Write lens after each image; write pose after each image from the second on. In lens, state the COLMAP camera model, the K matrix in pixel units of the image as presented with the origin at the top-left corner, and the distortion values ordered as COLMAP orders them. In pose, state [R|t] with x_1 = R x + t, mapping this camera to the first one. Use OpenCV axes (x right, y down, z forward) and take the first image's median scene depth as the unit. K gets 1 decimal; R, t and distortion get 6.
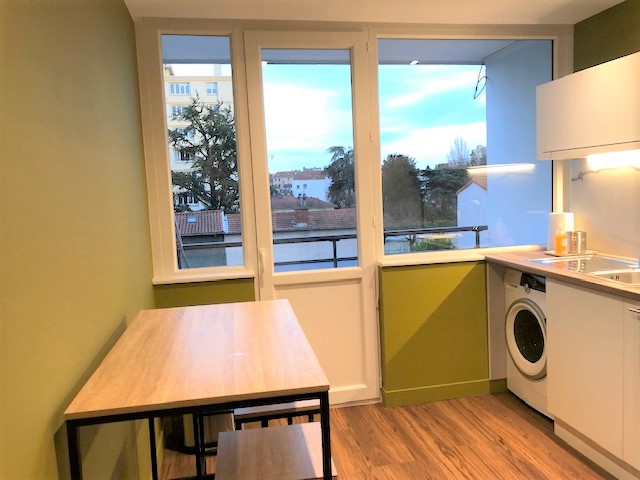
lens RADIAL K [[526.4, 0, 320.4], [0, 526.4, 239.7], [0, 0, 1]] dist [-0.006527, 0.004990]
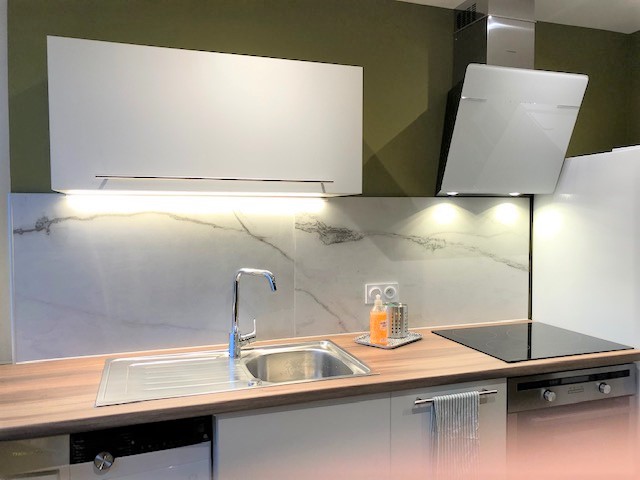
lens RADIAL K [[526.4, 0, 319.9], [0, 526.4, 238.9], [0, 0, 1]] dist [-0.006527, 0.004990]
pose [[-0.147190, 0.000253, 0.989108, -0.097291], [0.107217, 0.994112, 0.015701, -0.088930], [-0.983280, 0.108361, -0.146350, 0.840894]]
